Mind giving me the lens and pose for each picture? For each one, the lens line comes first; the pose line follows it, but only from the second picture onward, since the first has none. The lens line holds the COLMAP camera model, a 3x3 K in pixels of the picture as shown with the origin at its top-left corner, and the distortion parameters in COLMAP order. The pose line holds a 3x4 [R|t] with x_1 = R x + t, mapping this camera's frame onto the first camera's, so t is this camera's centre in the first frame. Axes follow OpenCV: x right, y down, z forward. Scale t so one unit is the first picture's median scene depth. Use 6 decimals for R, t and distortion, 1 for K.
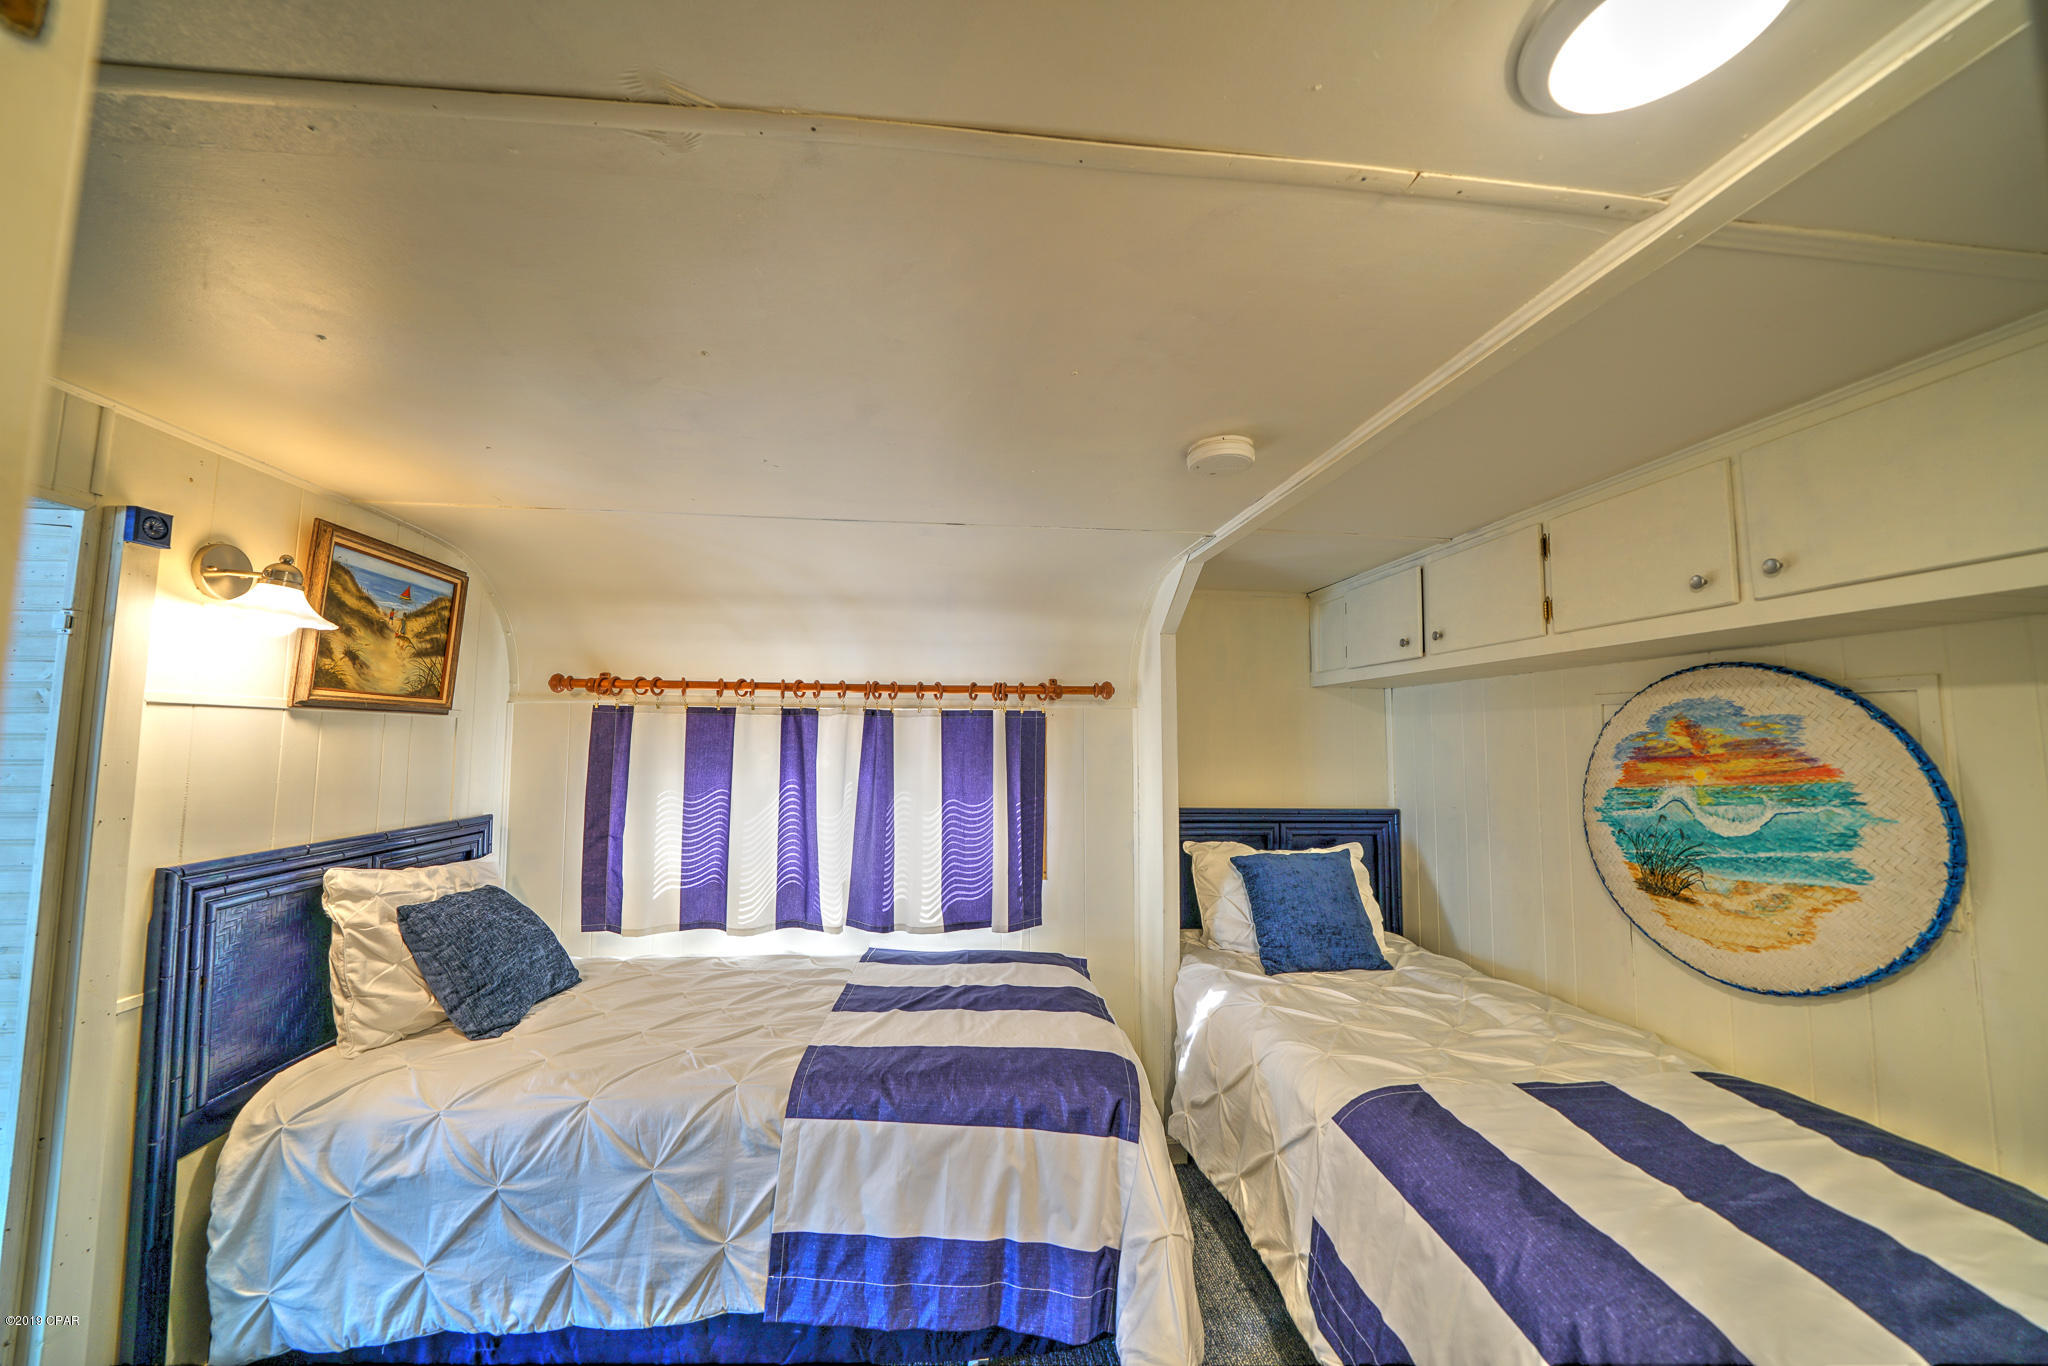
lens RADIAL K [[708.8, 0, 1010.1], [0, 708.8, 682.2], [0, 0, 1]] dist [-0.026670, 0.003290]
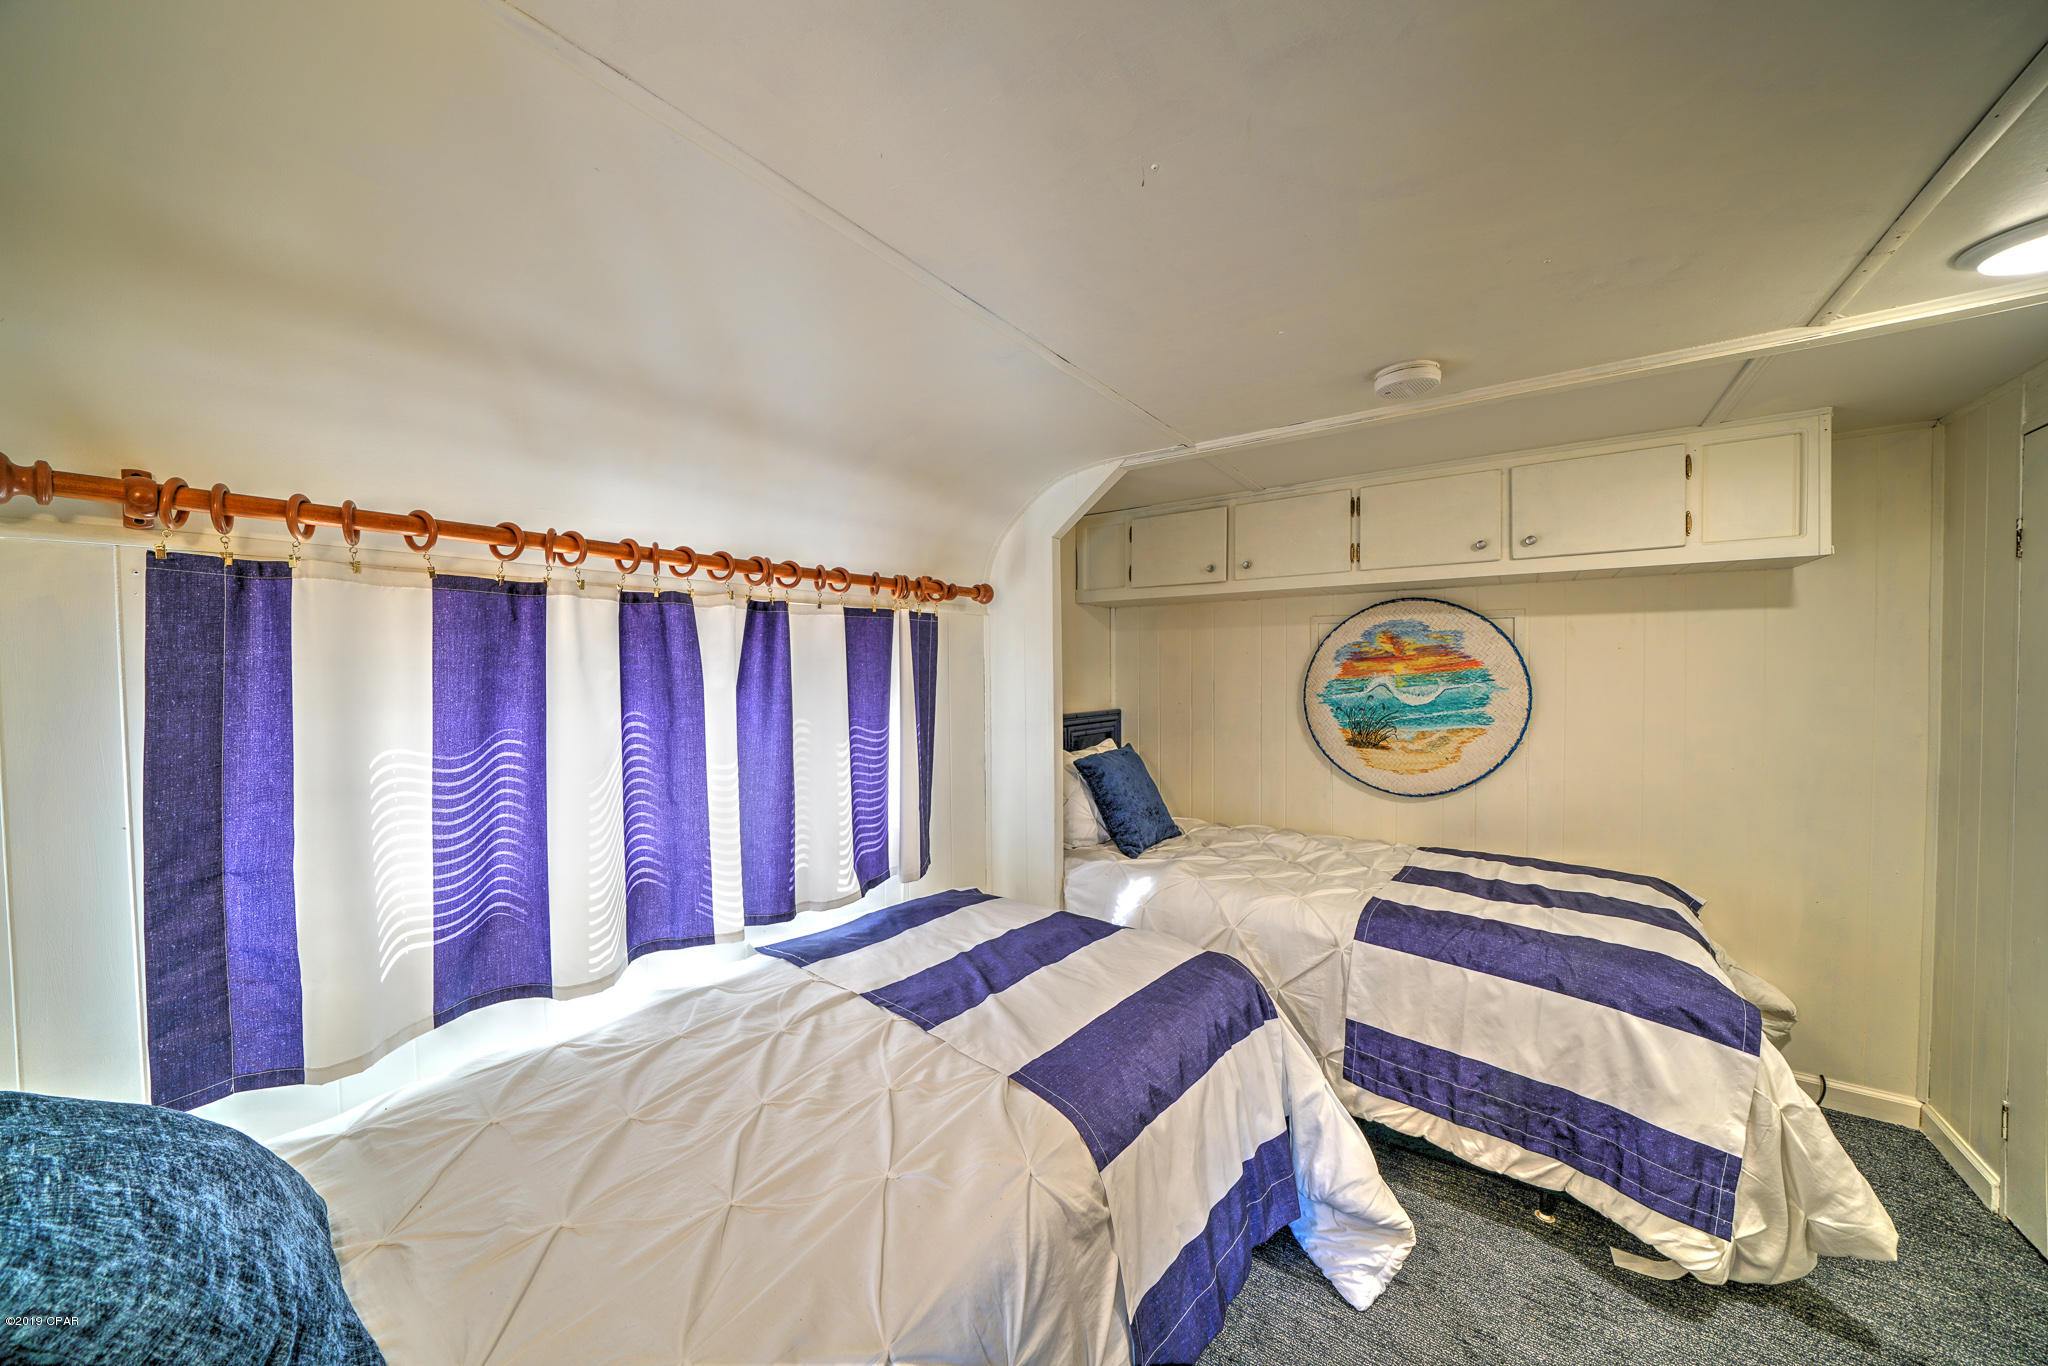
lens RADIAL K [[708.8, 0, 997.1], [0, 708.8, 681.5], [0, 0, 1]] dist [-0.026670, 0.003290]
pose [[0.679129, -0.028706, 0.733458, -0.684760], [-0.047316, 0.995445, 0.082771, 0.063242], [-0.732492, -0.090916, 0.674677, 0.496881]]
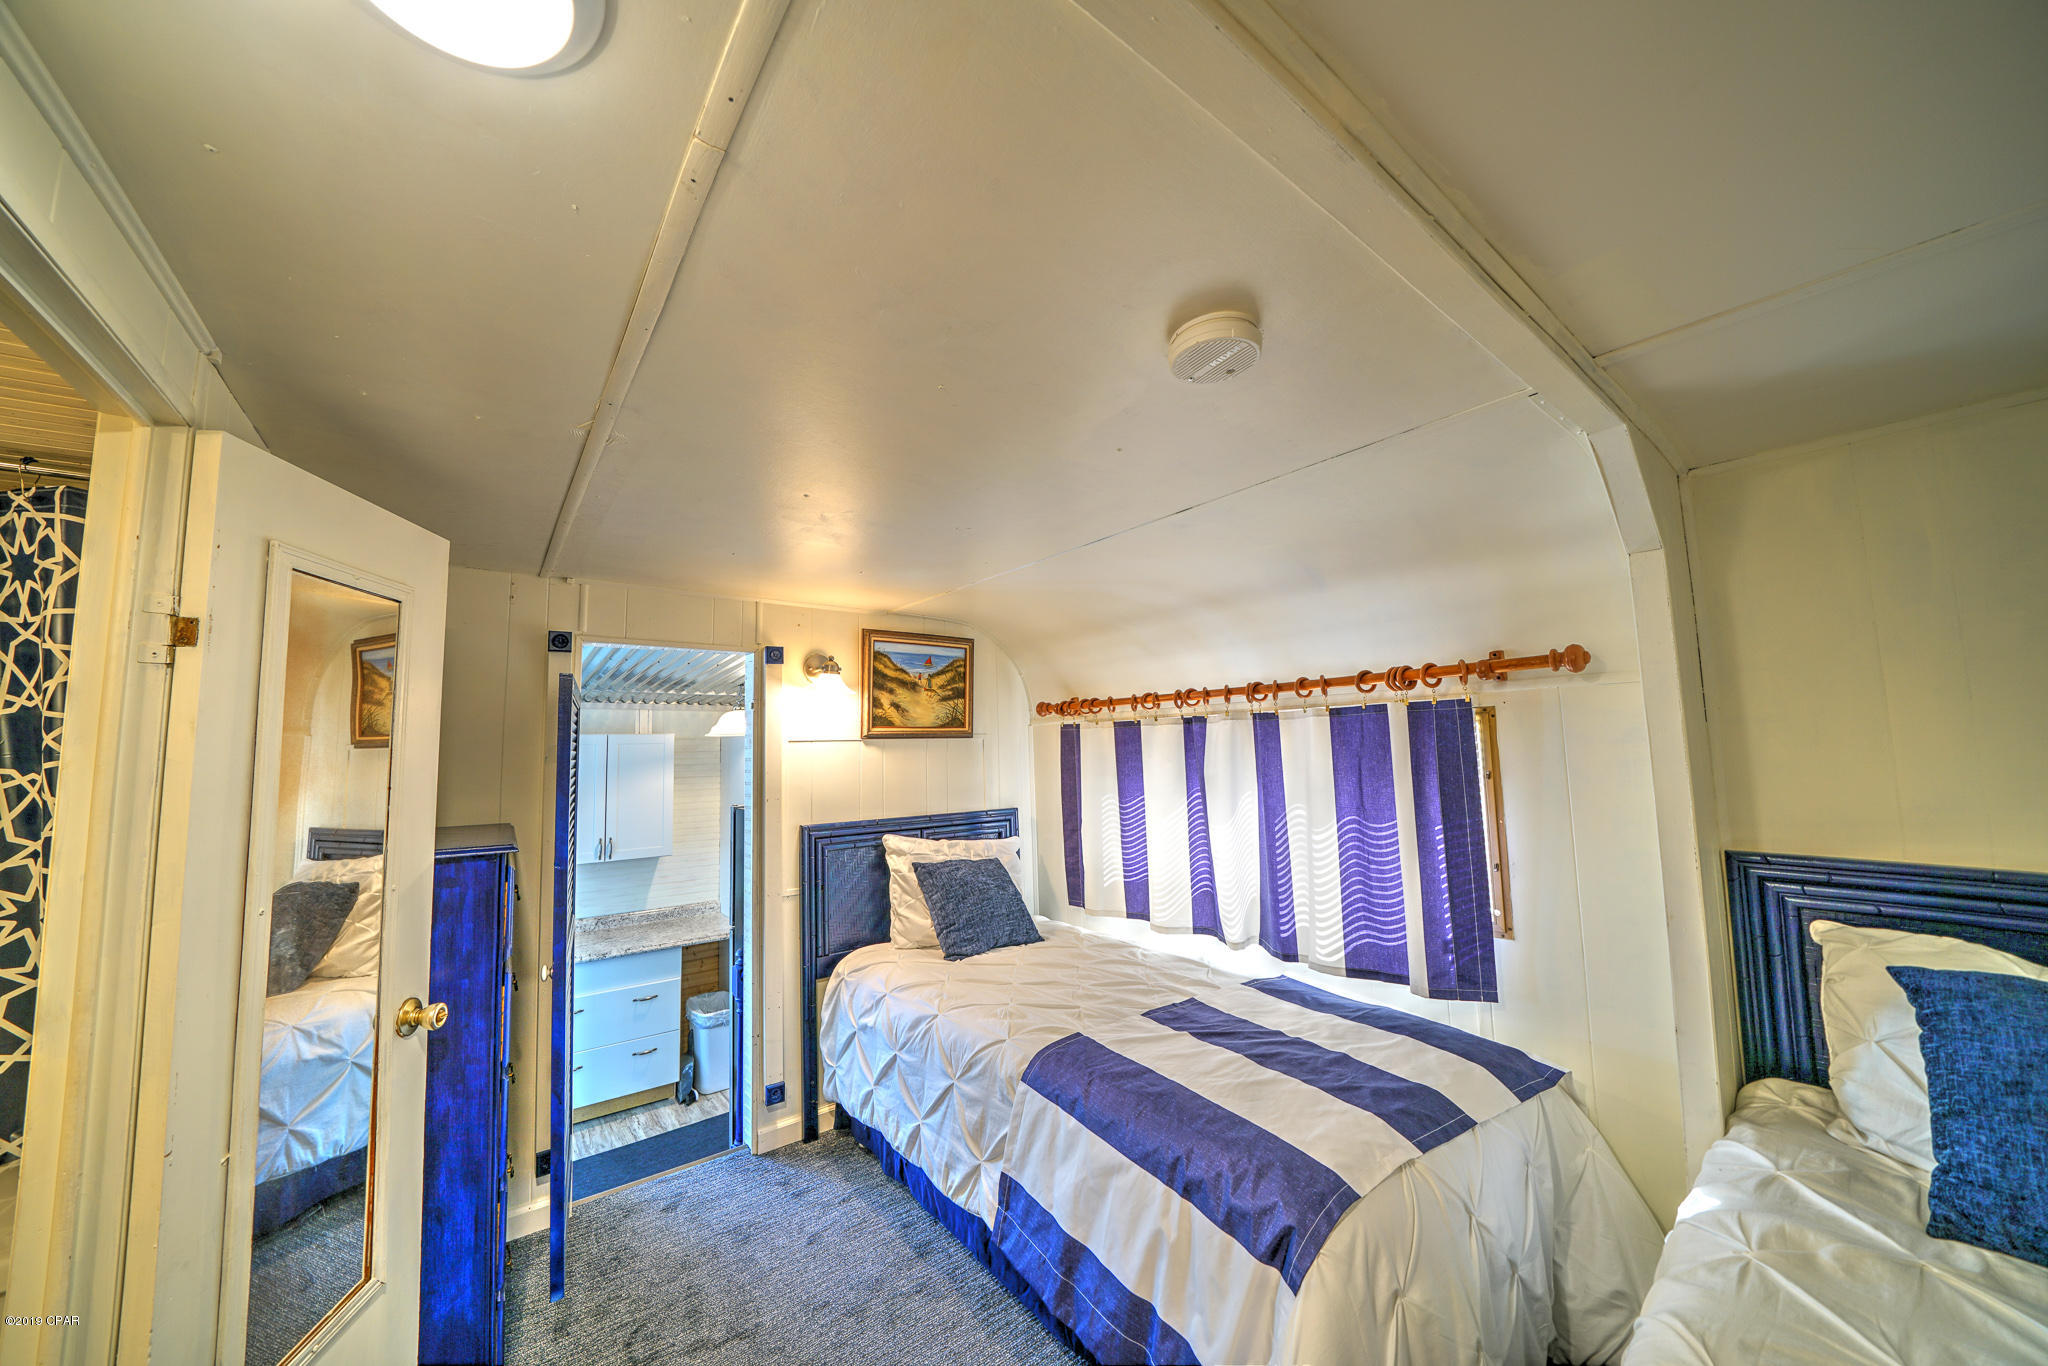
lens RADIAL K [[708.8, 0, 985.7], [0, 708.8, 686.4], [0, 0, 1]] dist [-0.026670, 0.003290]
pose [[0.506604, -0.096760, -0.856732, 0.534620], [0.097671, 0.993727, -0.054477, 0.025301], [0.856629, -0.056080, 0.512876, 0.296013]]
